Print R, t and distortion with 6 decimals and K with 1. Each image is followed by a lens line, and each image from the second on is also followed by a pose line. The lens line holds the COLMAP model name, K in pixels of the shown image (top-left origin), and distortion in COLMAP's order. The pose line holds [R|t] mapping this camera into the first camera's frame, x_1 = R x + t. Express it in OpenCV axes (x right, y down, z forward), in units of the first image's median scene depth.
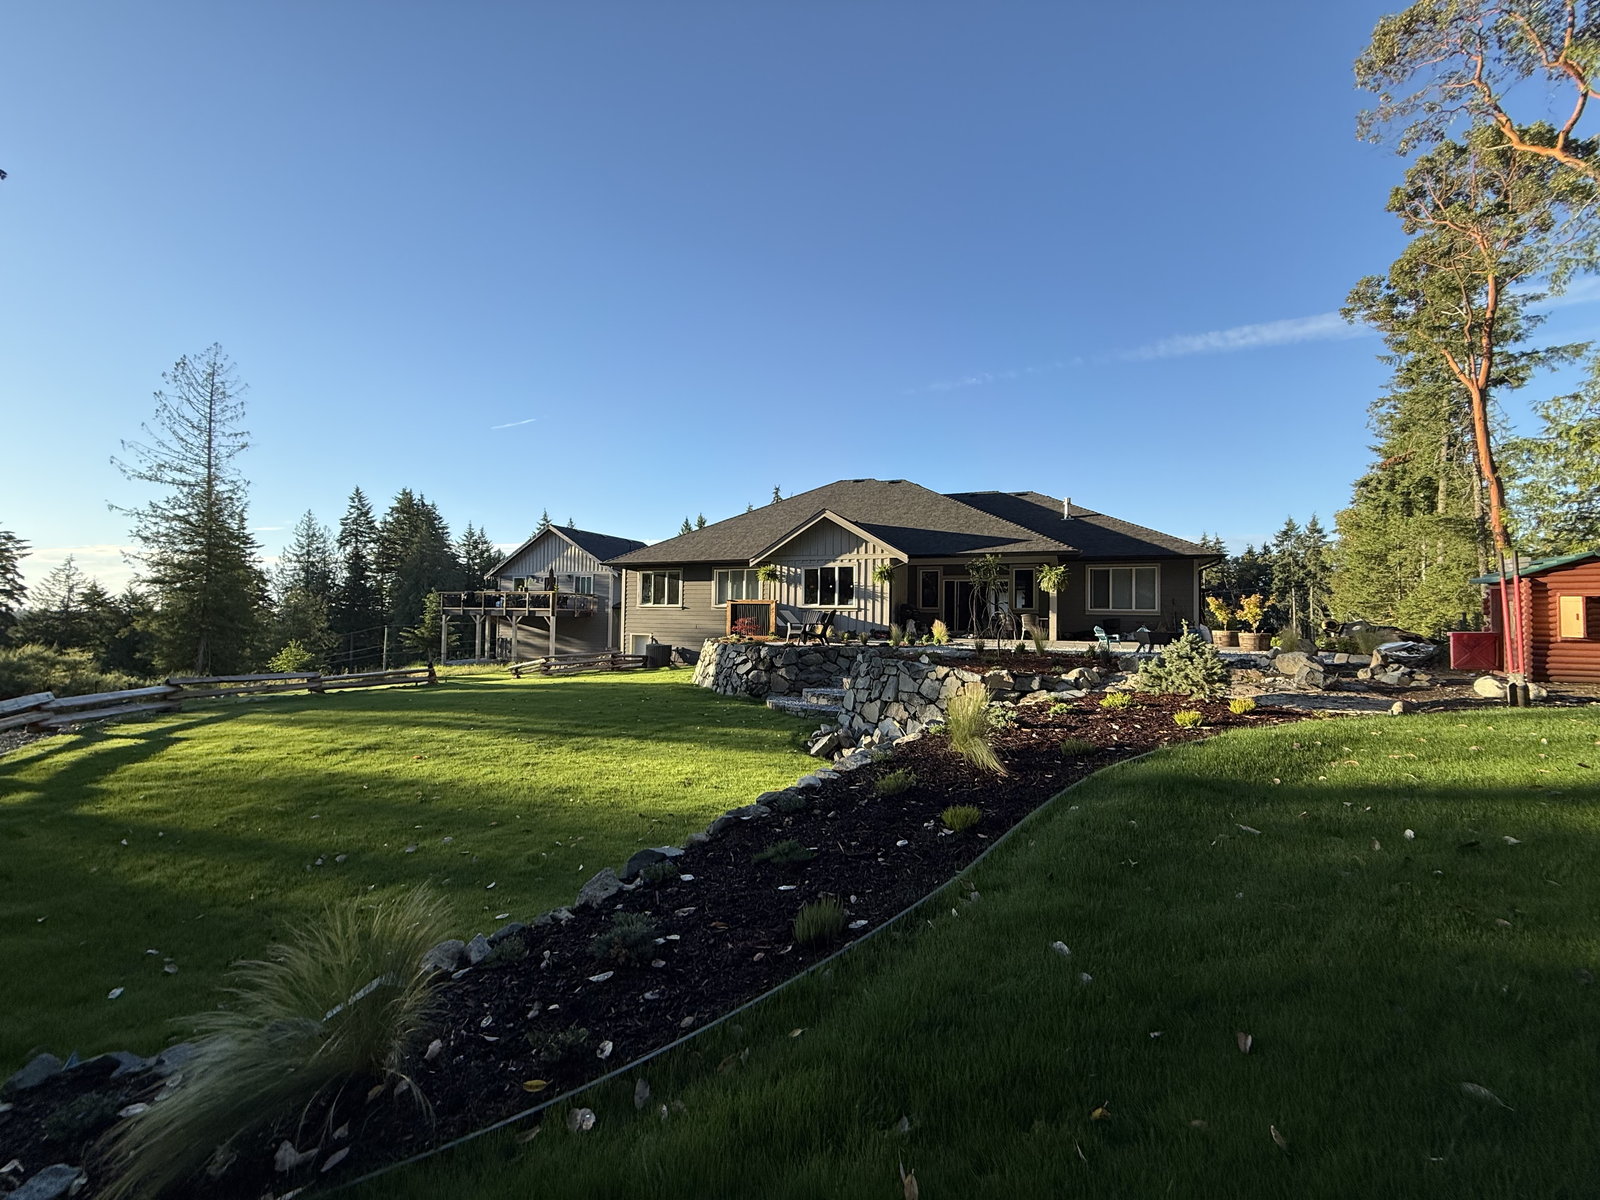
lens RADIAL K [[635.7, 0, 800.0], [0, 635.7, 600.0], [0, 0, 1]] dist [-0.000641, 0.000253]
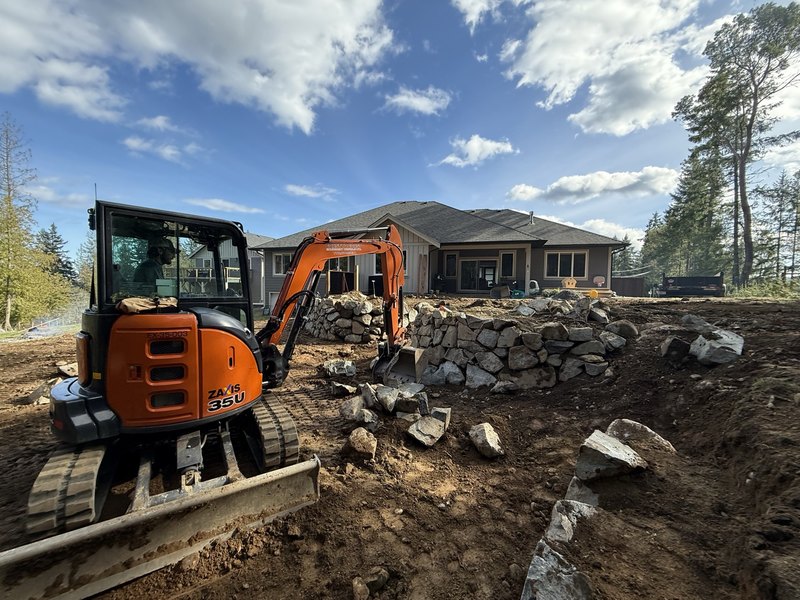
lens RADIAL K [[317.0, 0, 400.0], [0, 317.0, 300.0], [0, 0, 1]] dist [-0.000876, 0.000250]
pose [[0.996106, -0.003730, 0.088083, -0.001631], [-0.003136, 0.996973, 0.077681, 0.008115], [-0.088106, -0.077655, 0.993080, 0.139738]]
